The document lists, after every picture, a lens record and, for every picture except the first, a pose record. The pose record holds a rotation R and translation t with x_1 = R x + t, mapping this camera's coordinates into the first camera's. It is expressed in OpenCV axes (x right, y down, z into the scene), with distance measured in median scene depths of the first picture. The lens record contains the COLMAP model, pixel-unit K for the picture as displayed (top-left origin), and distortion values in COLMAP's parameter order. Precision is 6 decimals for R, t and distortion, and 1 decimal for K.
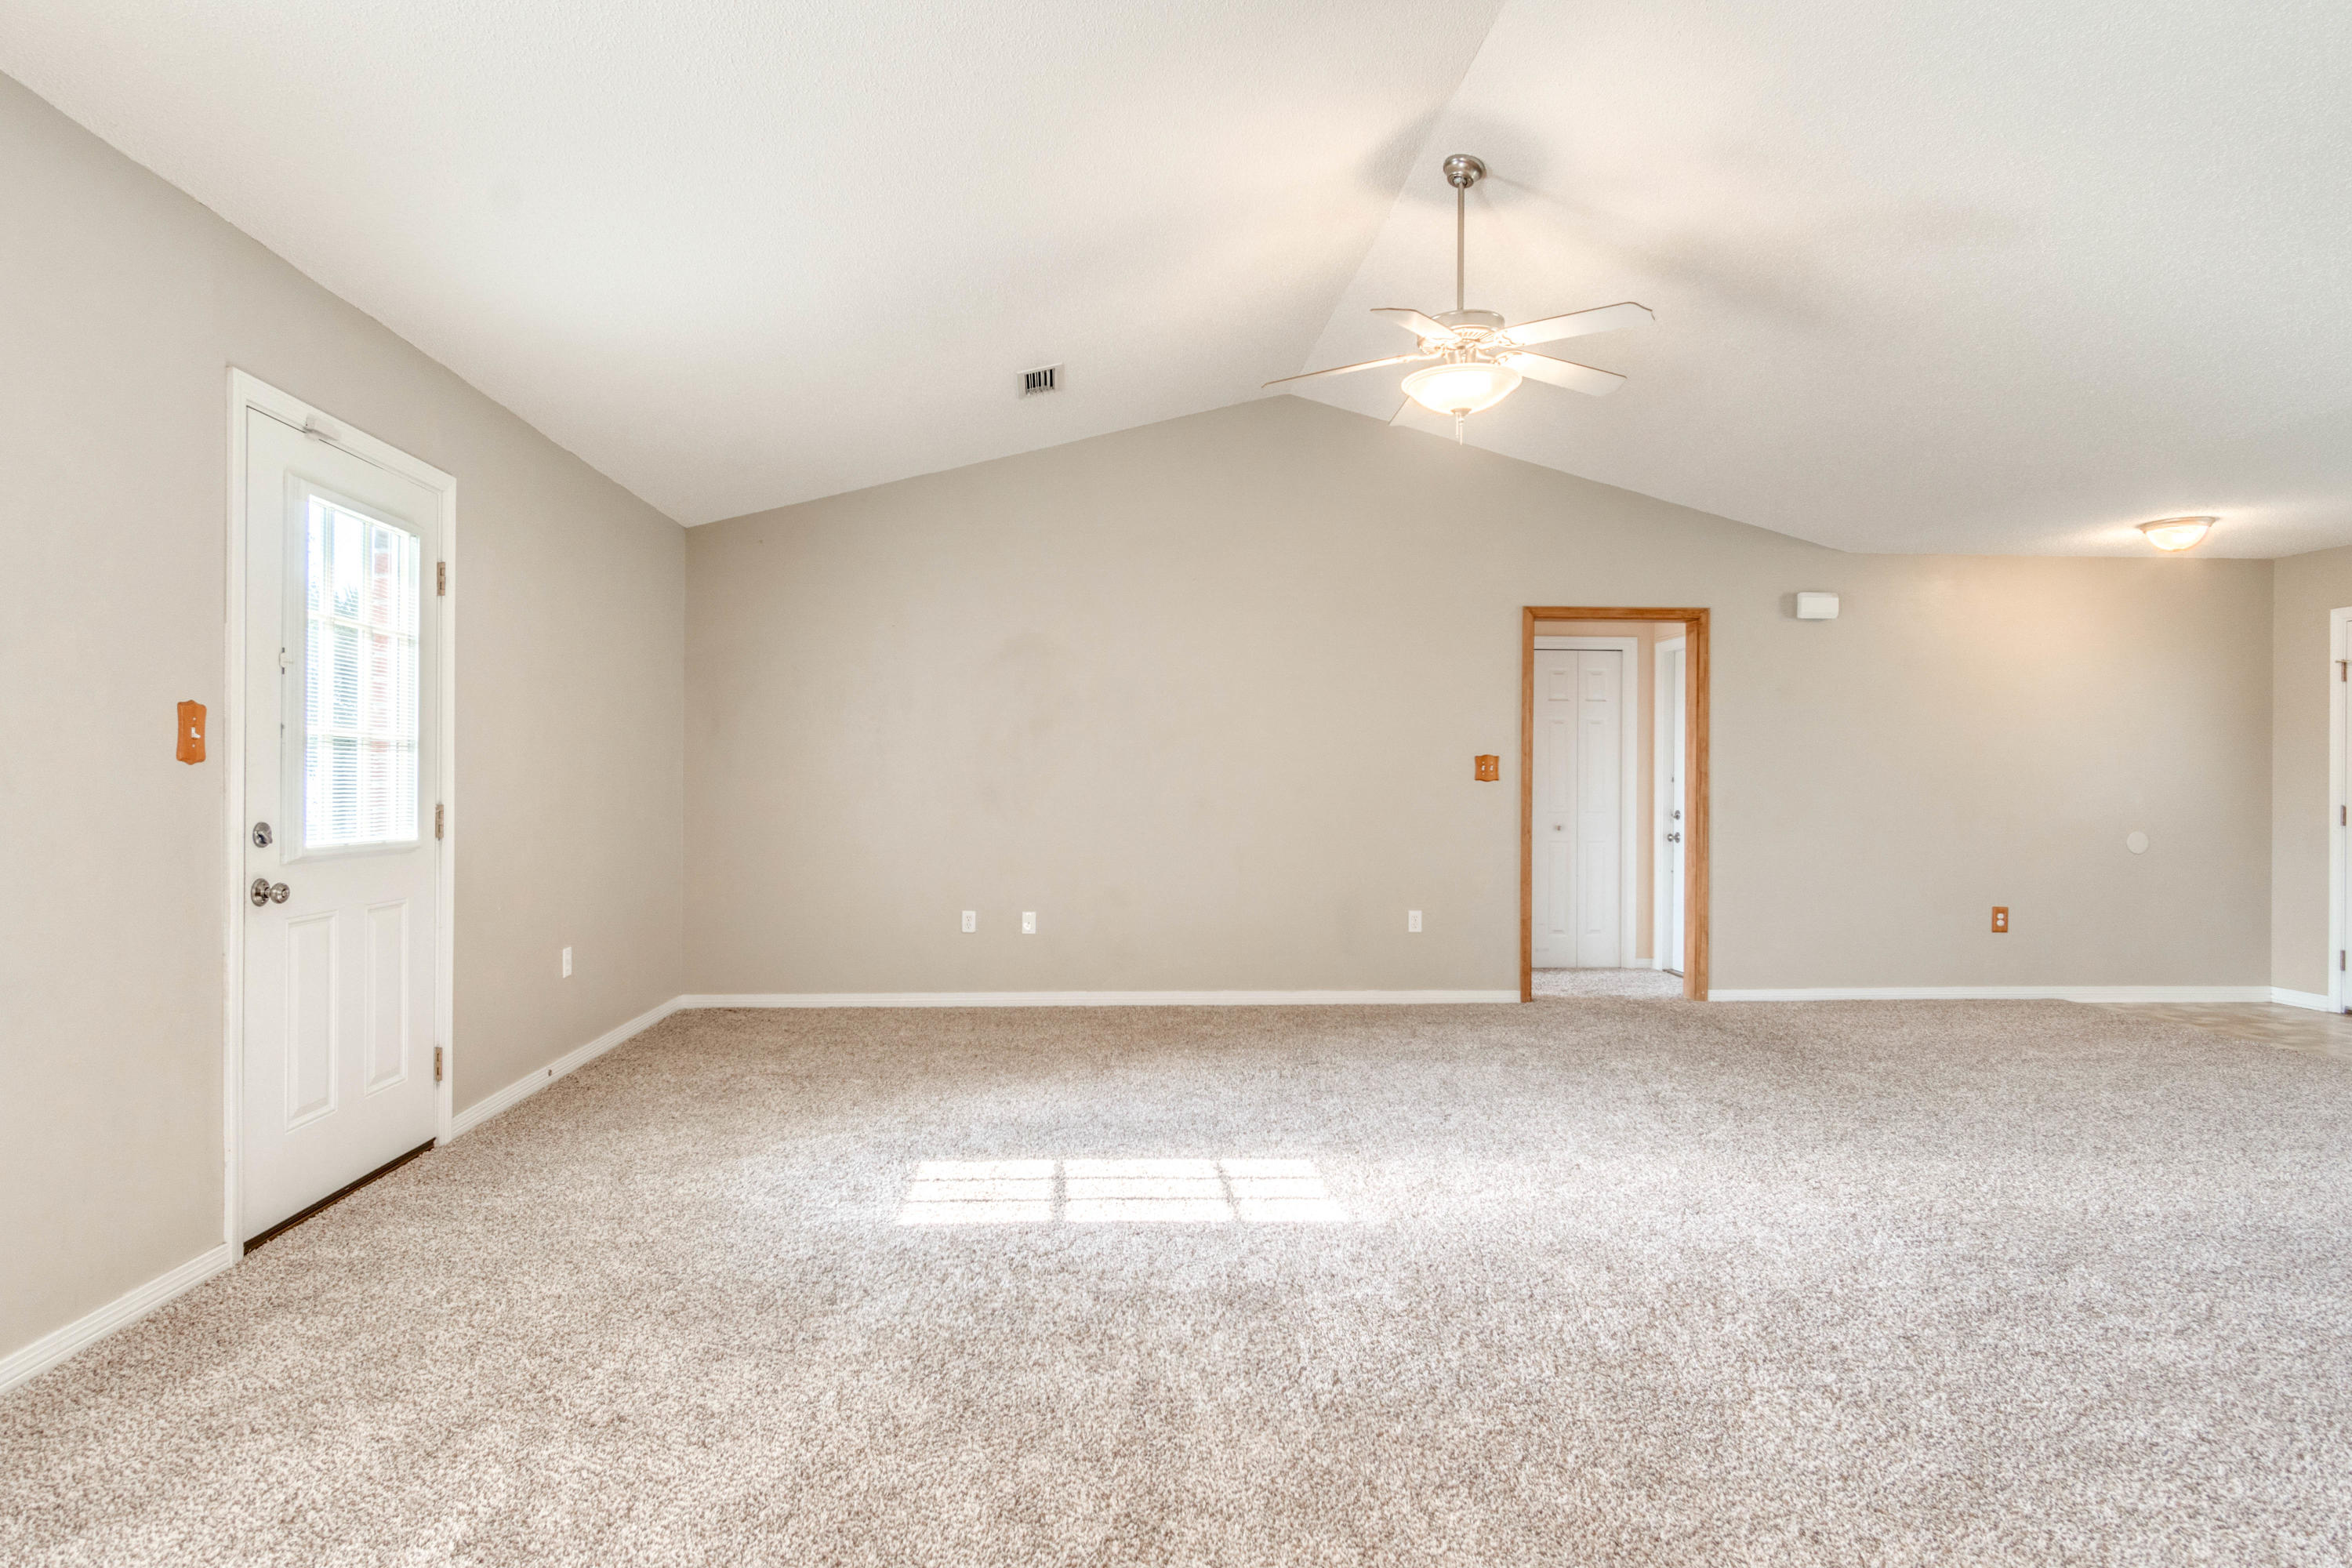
lens RADIAL K [[1270.0, 0, 1159.2], [0, 1270.0, 792.9], [0, 0, 1]] dist [0.004401, 0.000917]
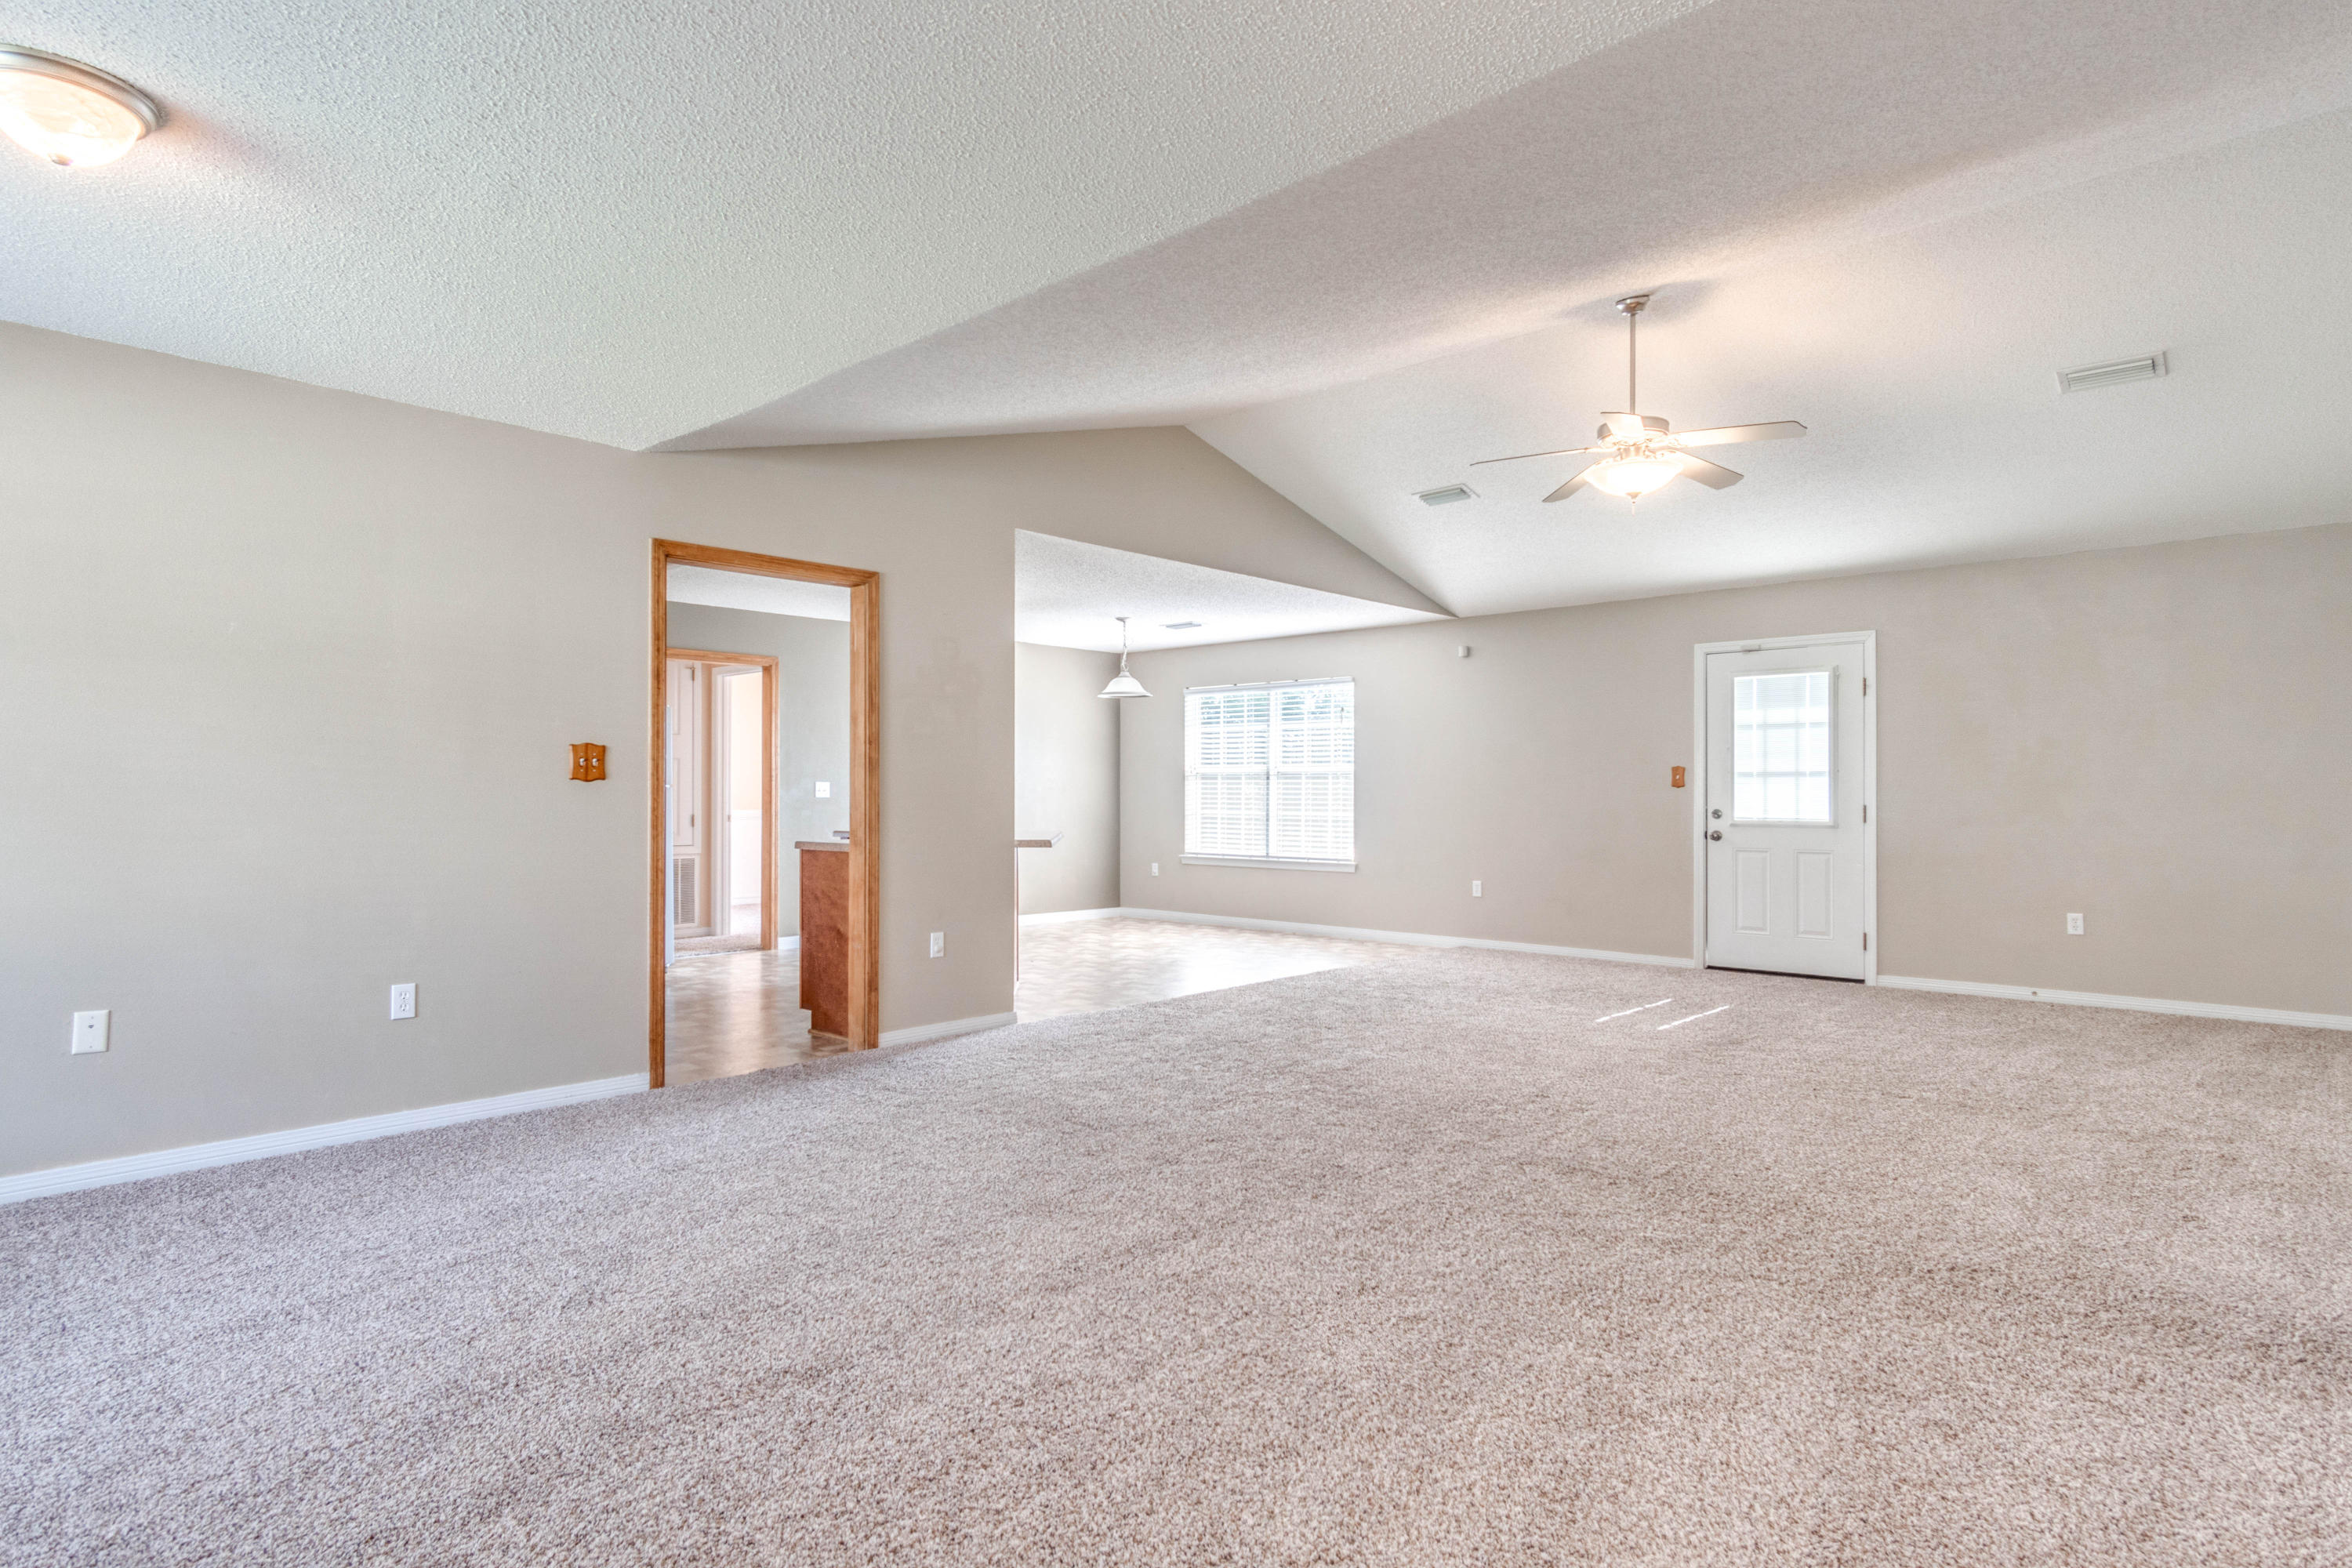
lens RADIAL K [[1242.4, 0, 1159.2], [0, 1242.4, 789.2], [0, 0, 1]] dist [0.002611, 0.004633]
pose [[-0.729910, -0.007265, -0.683504, 1.465207], [-0.007058, 0.999970, -0.003091, -0.001988], [0.683506, 0.002568, -0.729940, 1.624592]]
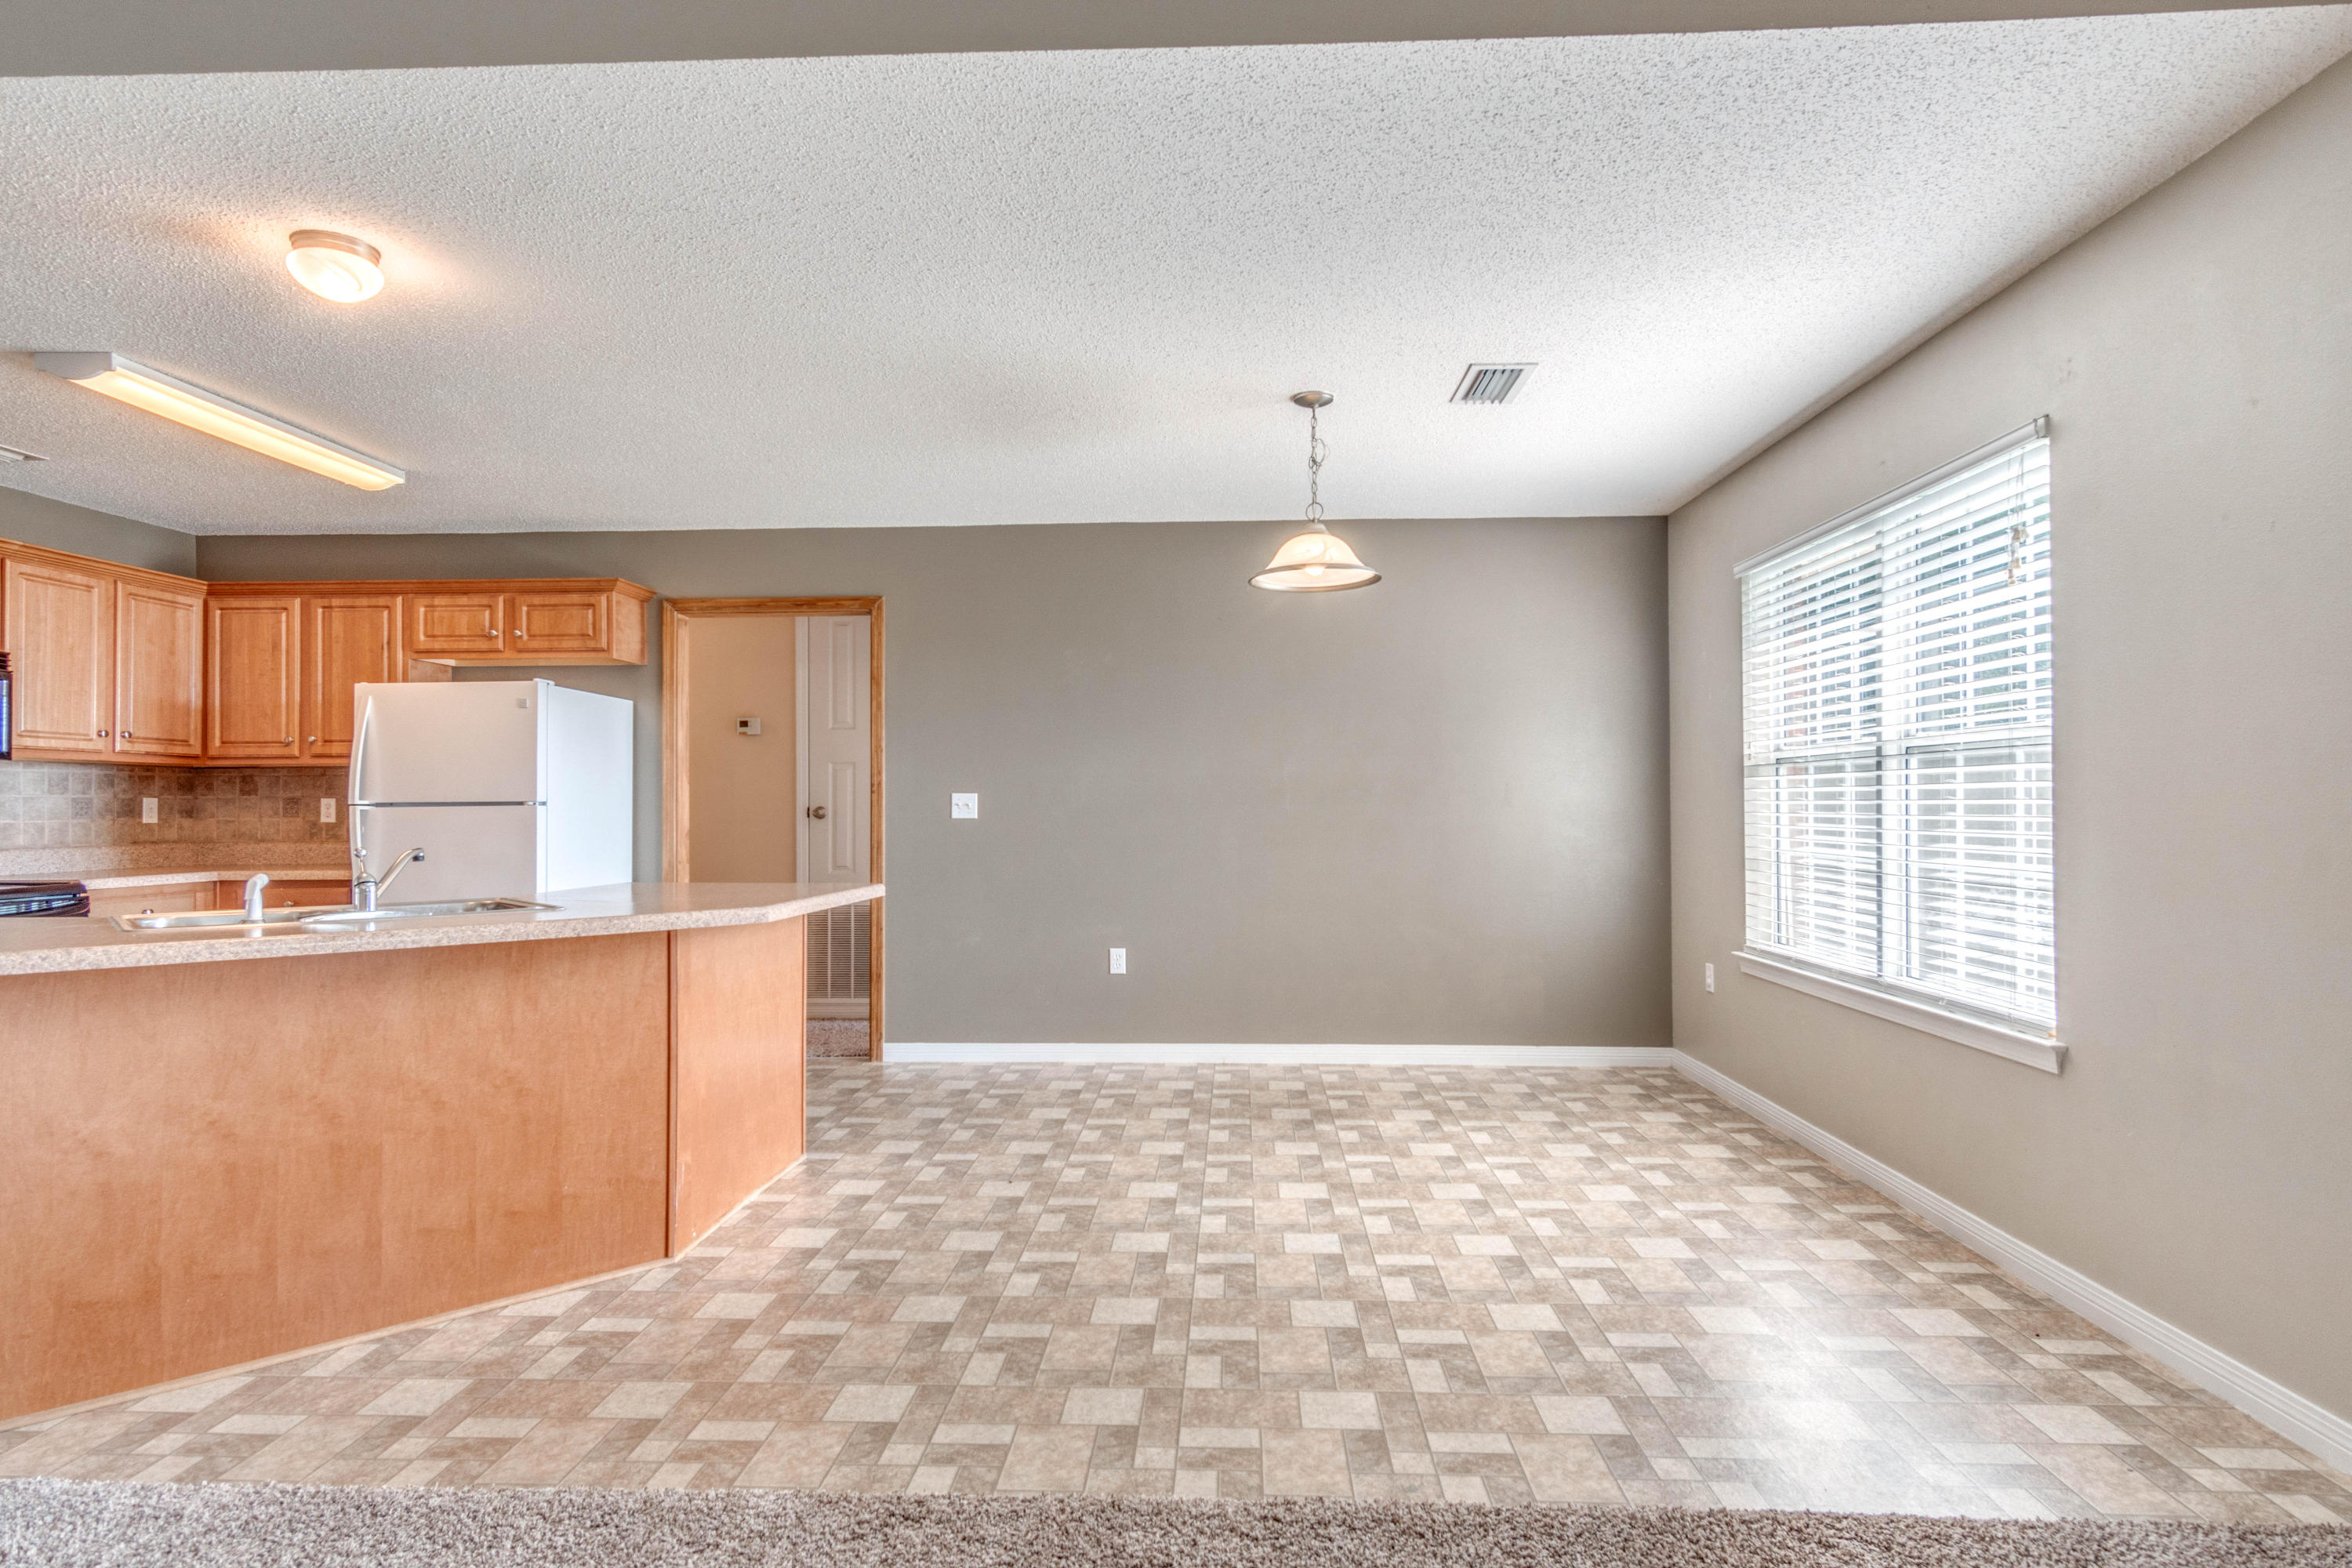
lens RADIAL K [[1242.4, 0, 1159.2], [0, 1242.4, 789.2], [0, 0, 1]] dist [0.002611, 0.004633]
pose [[-0.992489, 0.002265, 0.122312, -0.071681], [0.000947, 0.999941, -0.010836, -0.006823], [-0.122329, -0.010639, -0.992433, 0.877047]]
